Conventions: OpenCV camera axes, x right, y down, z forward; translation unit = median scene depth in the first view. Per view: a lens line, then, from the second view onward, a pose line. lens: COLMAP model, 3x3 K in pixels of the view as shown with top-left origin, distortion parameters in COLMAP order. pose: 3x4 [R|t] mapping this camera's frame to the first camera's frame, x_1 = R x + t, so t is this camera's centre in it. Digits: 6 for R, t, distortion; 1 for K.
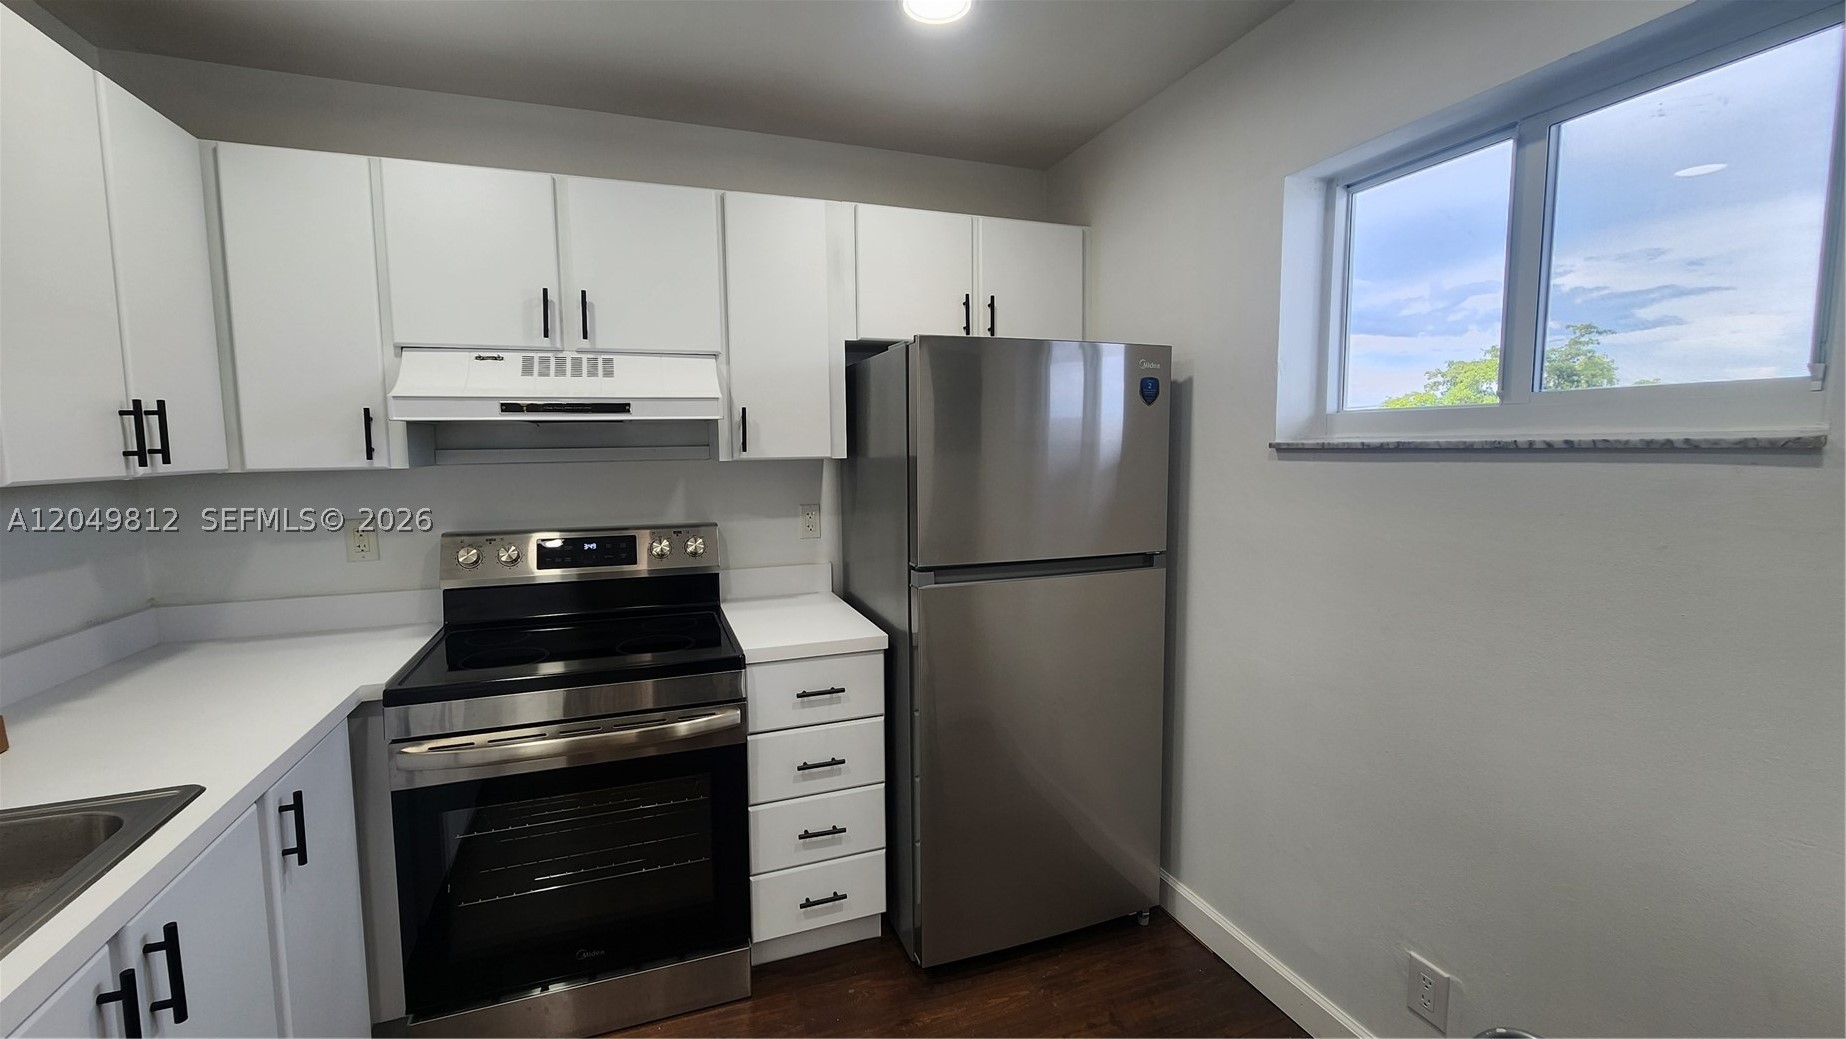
lens RADIAL K [[759.8, 0, 923.0], [0, 759.8, 519.5], [0, 0, 1]] dist [-0.003003, -0.000387]
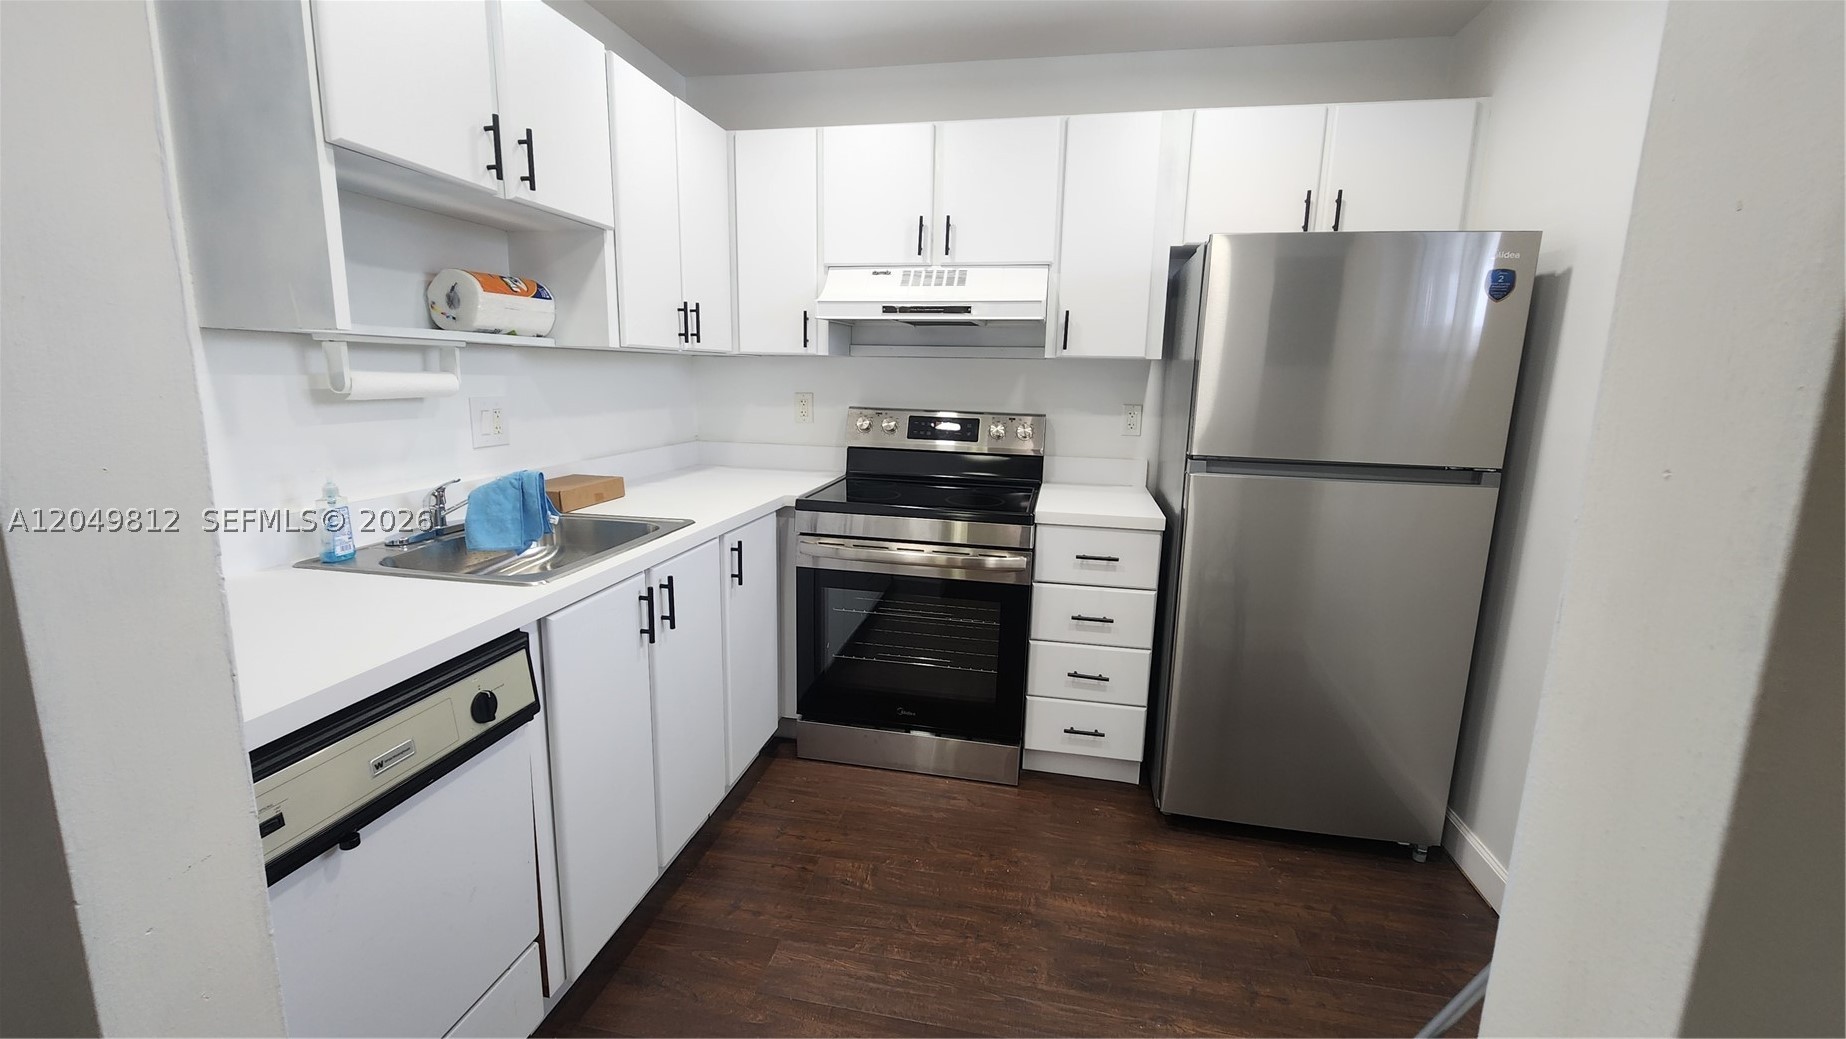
lens RADIAL K [[749.3, 0, 923.0], [0, 749.3, 519.5], [0, 0, 1]] dist [0.002526, -0.000003]
pose [[0.854810, 0.128365, -0.502815, 0.204137], [-0.079870, 0.989922, 0.116937, 0.055473], [0.512758, -0.059799, 0.856448, -0.118171]]
